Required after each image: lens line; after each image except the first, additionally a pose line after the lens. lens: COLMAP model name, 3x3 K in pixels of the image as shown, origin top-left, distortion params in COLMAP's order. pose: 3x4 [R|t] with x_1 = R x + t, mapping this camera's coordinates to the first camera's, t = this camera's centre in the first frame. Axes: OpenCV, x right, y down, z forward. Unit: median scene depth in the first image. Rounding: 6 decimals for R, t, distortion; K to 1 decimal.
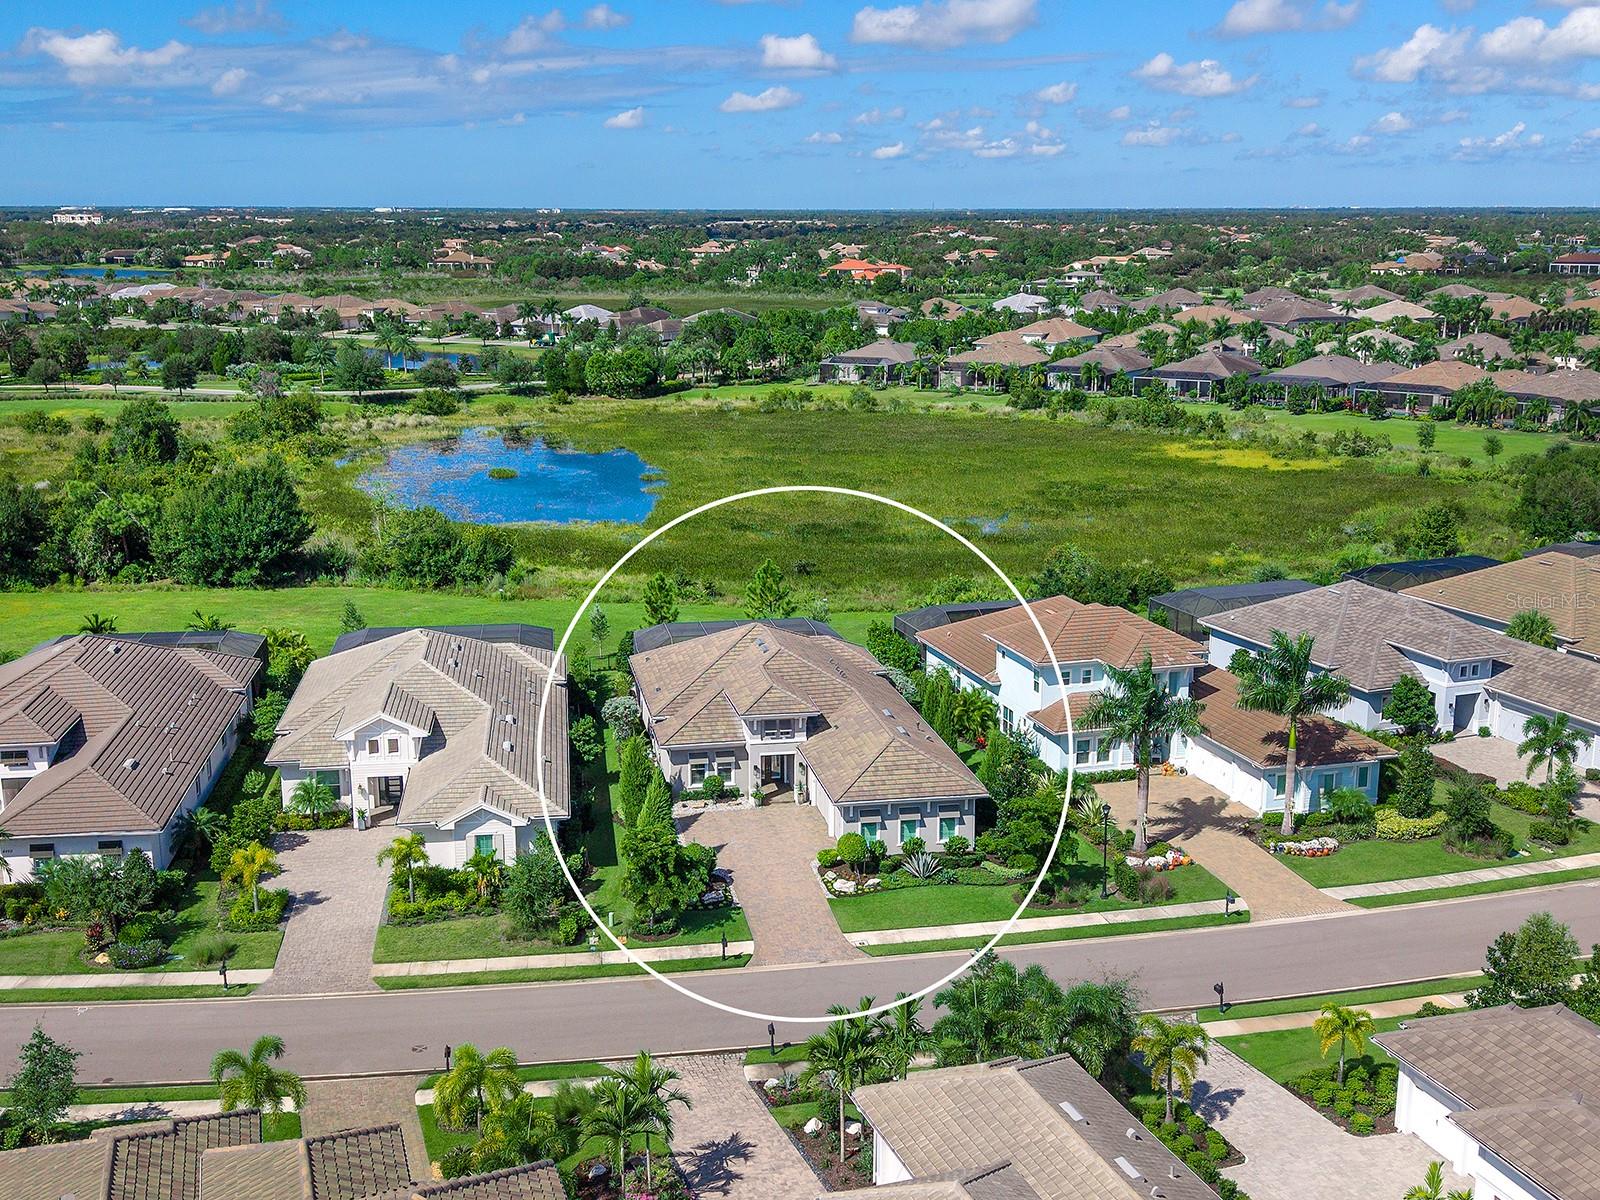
lens RADIAL K [[1689.2, 0, 806.1], [0, 1689.2, 625.7], [0, 0, 1]] dist [0.171406, -0.533040]
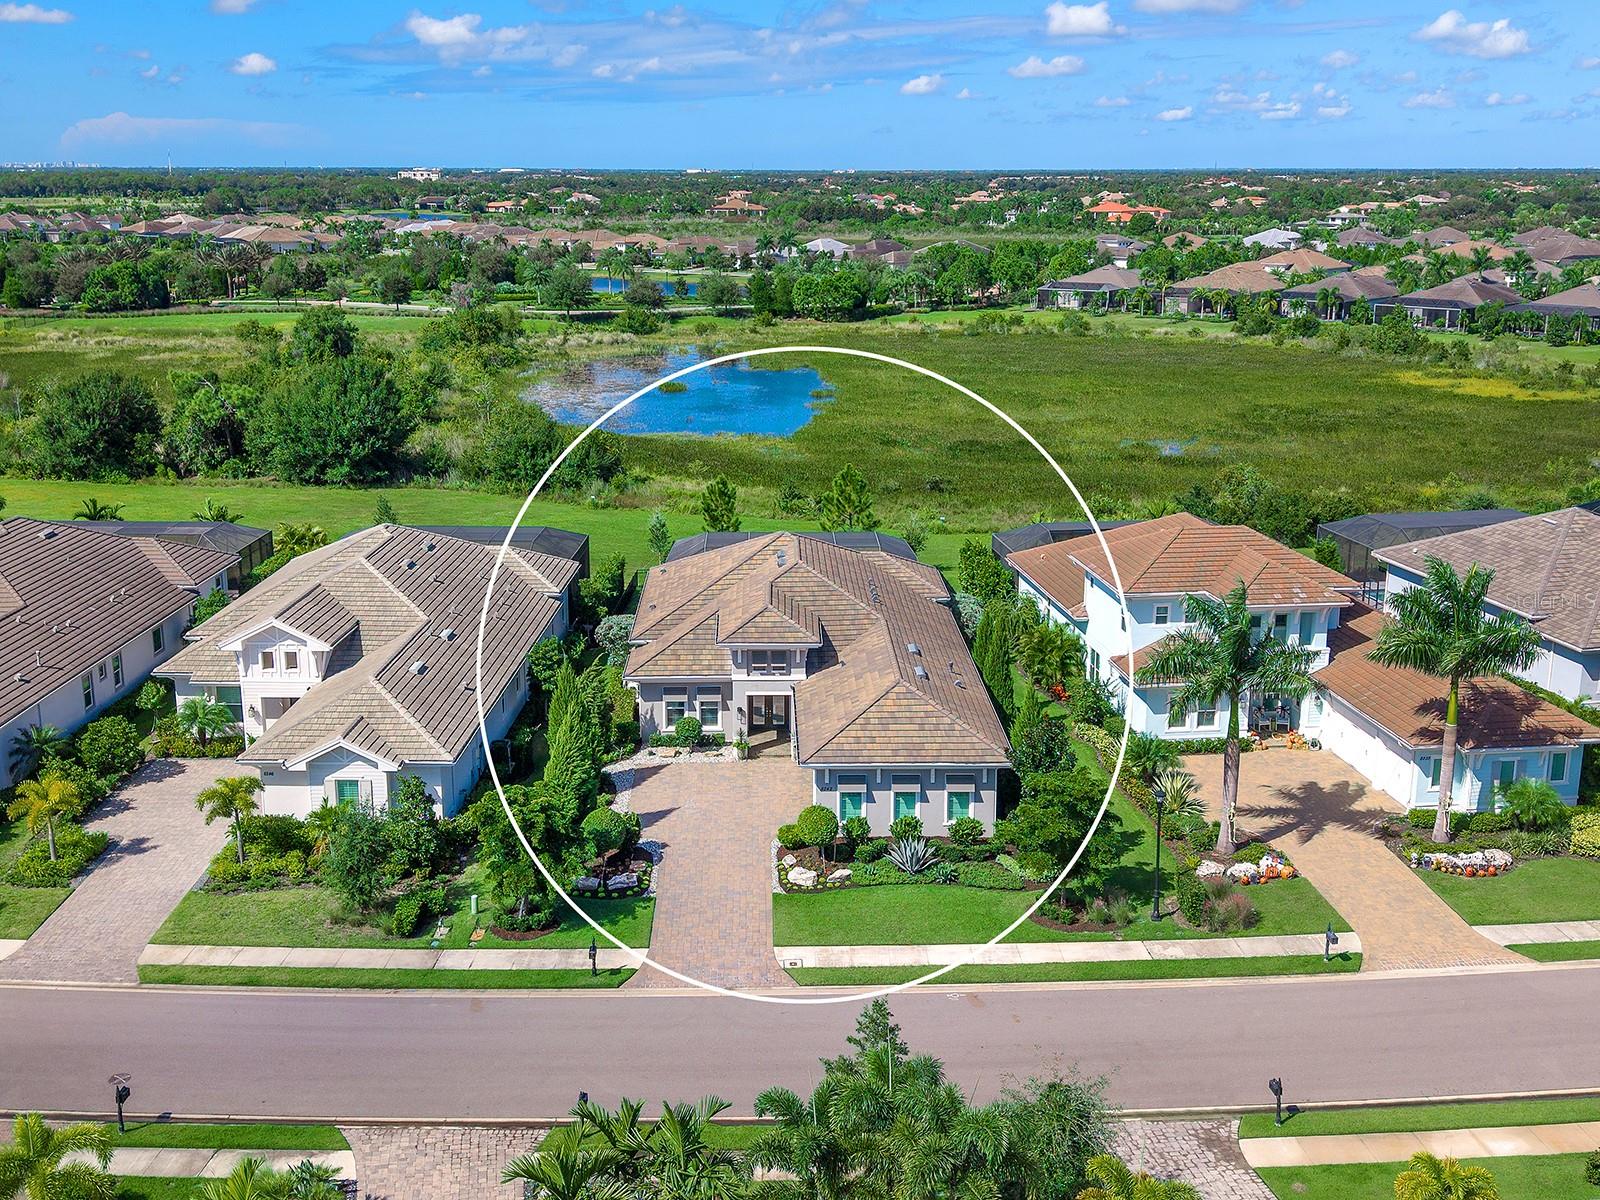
lens RADIAL K [[1607.9, 0, 804.2], [0, 1607.9, 567.5], [0, 0, 1]] dist [0.161839, -0.470719]
pose [[0.986425, 0.038465, -0.159645, 0.115078], [-0.037946, 0.999260, 0.006298, 0.011525], [0.159769, -0.000155, 0.987154, 0.261412]]
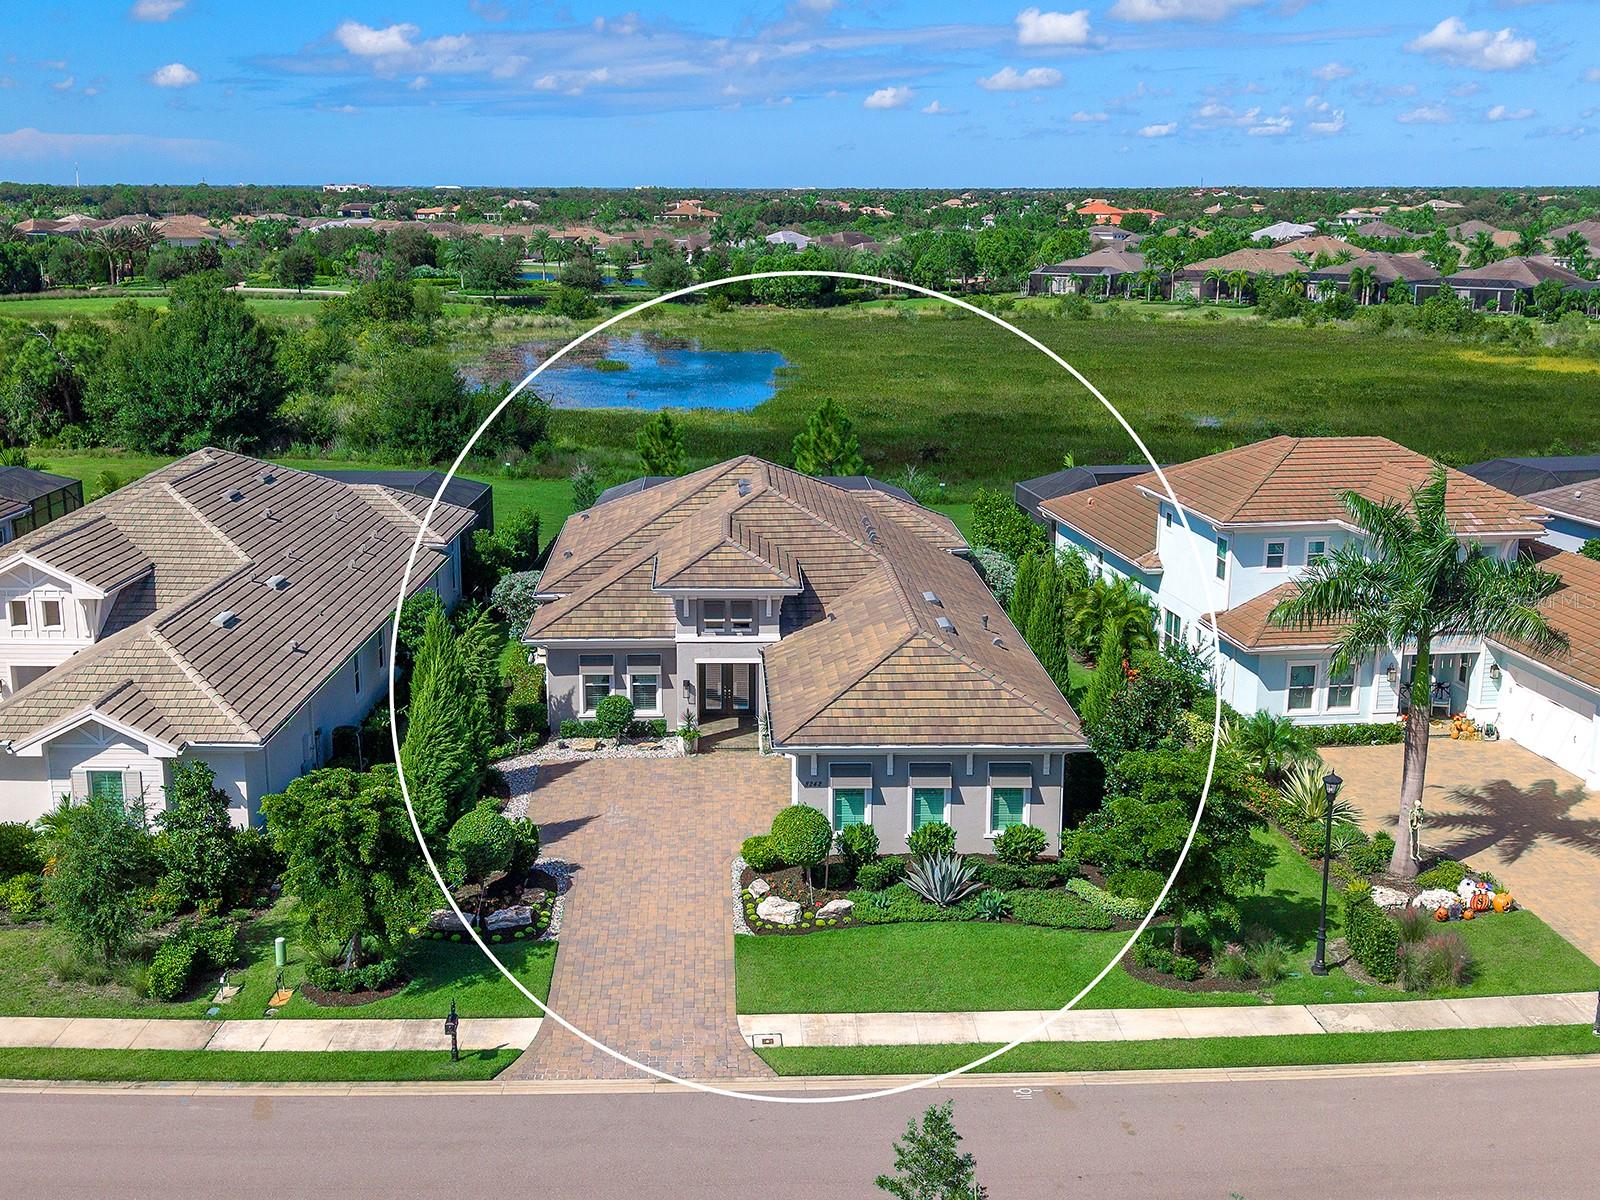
lens RADIAL K [[1729.6, 0, 768.0], [0, 1729.6, 629.4], [0, 0, 1]] dist [0.159879, -0.453678]
pose [[0.987006, 0.038923, -0.155897, 0.083825], [-0.036822, 0.999188, 0.016344, 0.054643], [0.156407, -0.010391, 0.987638, 0.433632]]
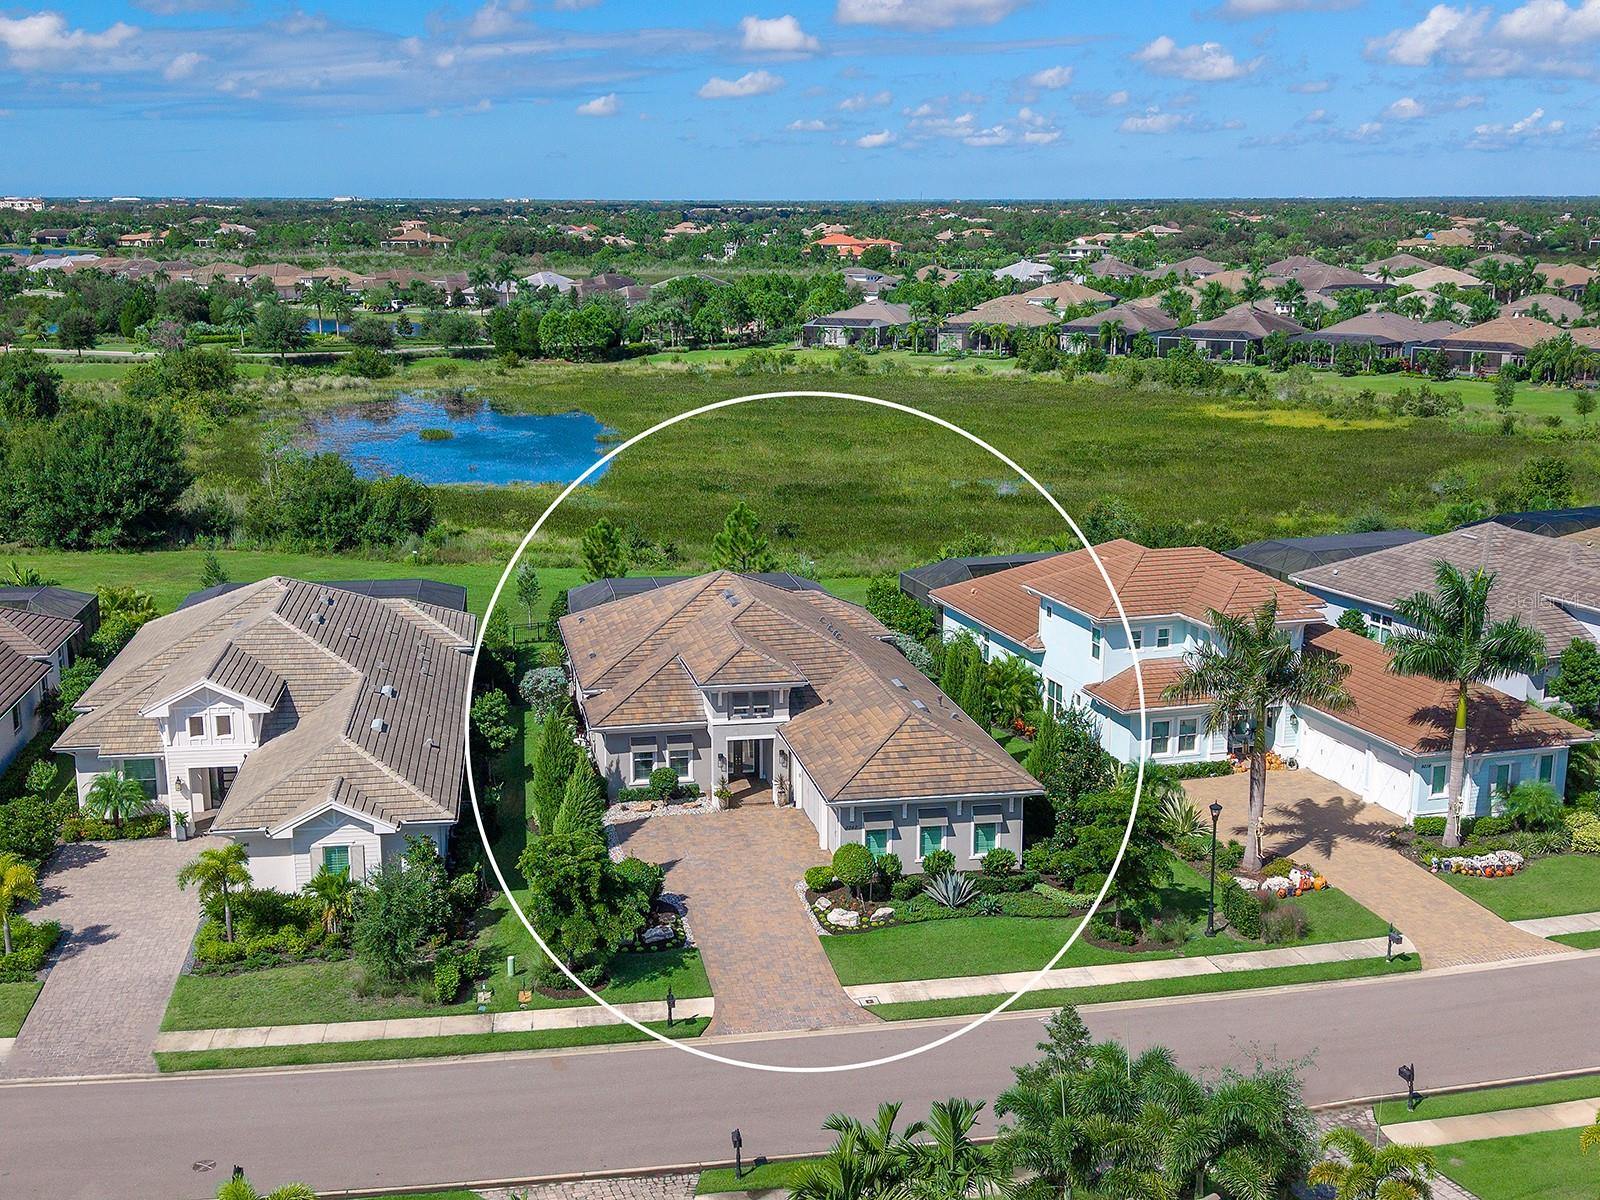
lens RADIAL K [[1789.6, 0, 780.1], [0, 1789.6, 638.6], [0, 0, 1]] dist [0.163893, -0.488202]
pose [[0.999991, -0.000151, -0.004183, -0.000576], [0.000159, 0.999998, 0.001785, 0.030471], [0.004182, -0.001786, 0.999990, 0.215067]]
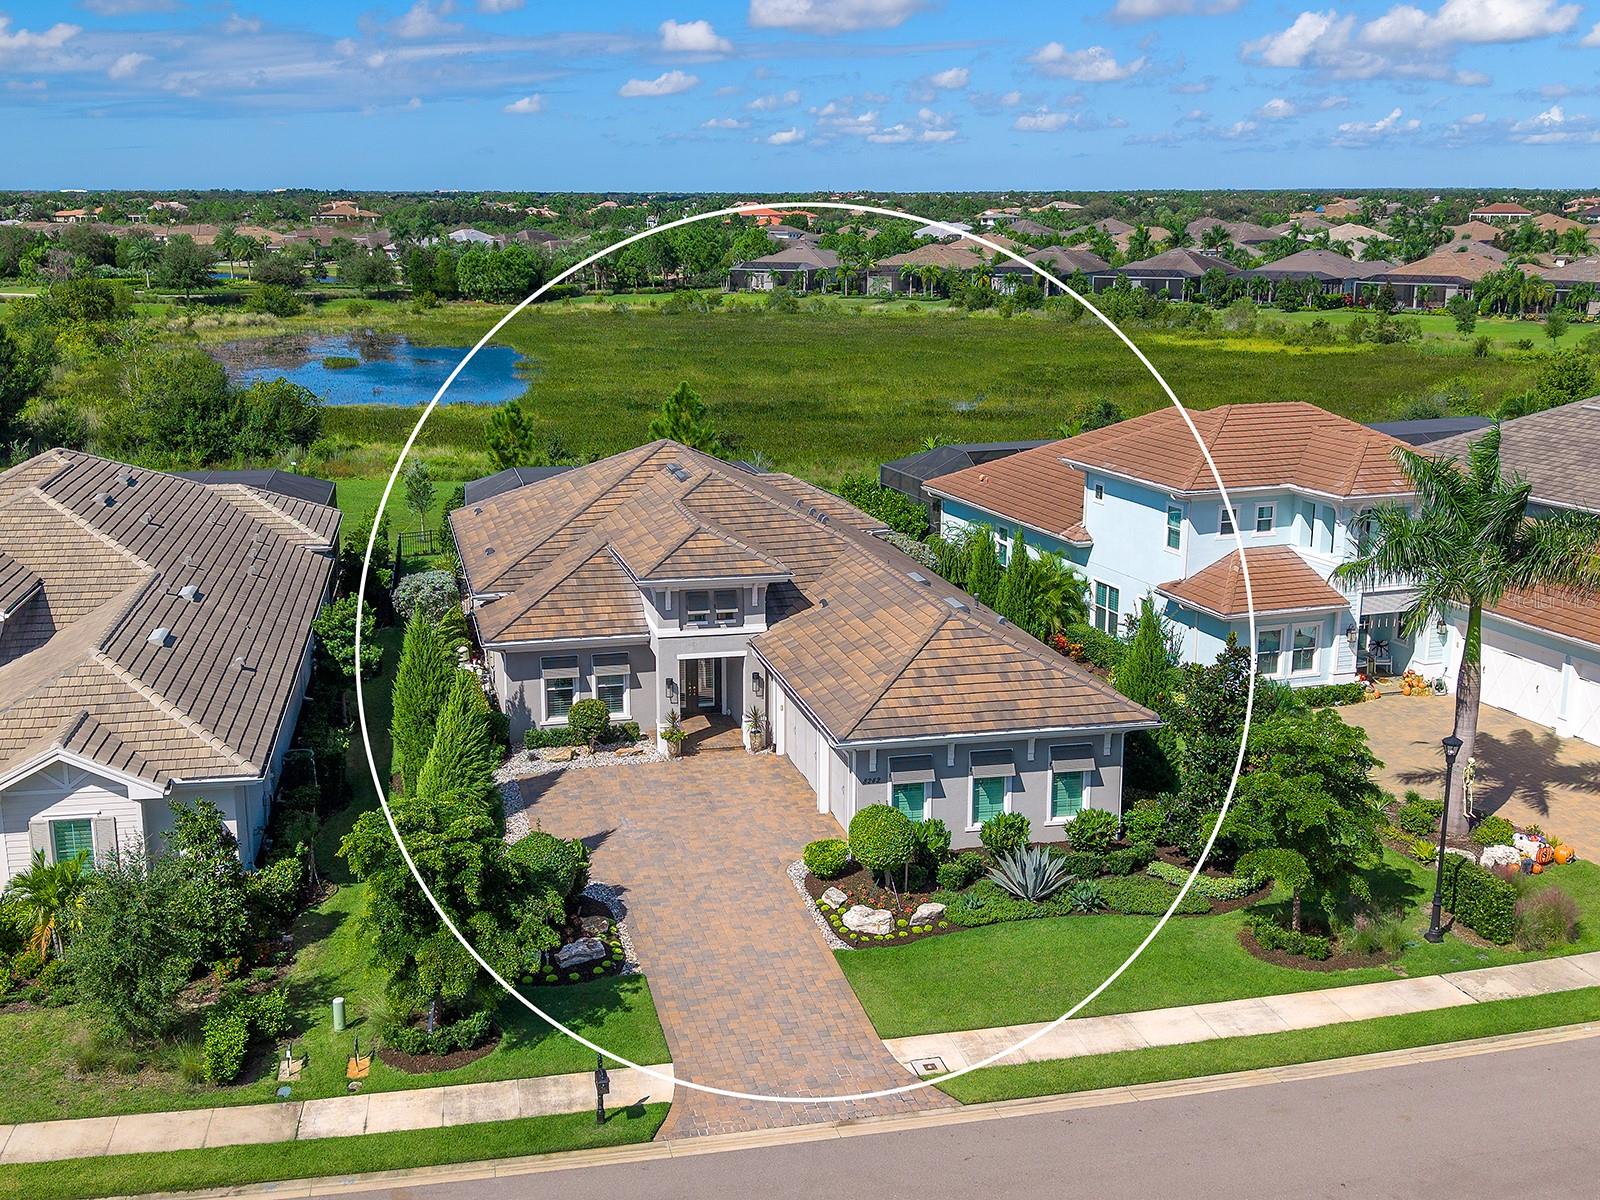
lens RADIAL K [[1694.1, 0, 757.7], [0, 1694.1, 610.3], [0, 0, 1]] dist [0.148394, -0.421875]
pose [[0.999539, -0.009015, 0.028990, -0.017371], [0.008826, 0.999939, 0.006636, 0.057613], [-0.029048, -0.006377, 0.999558, 0.471475]]
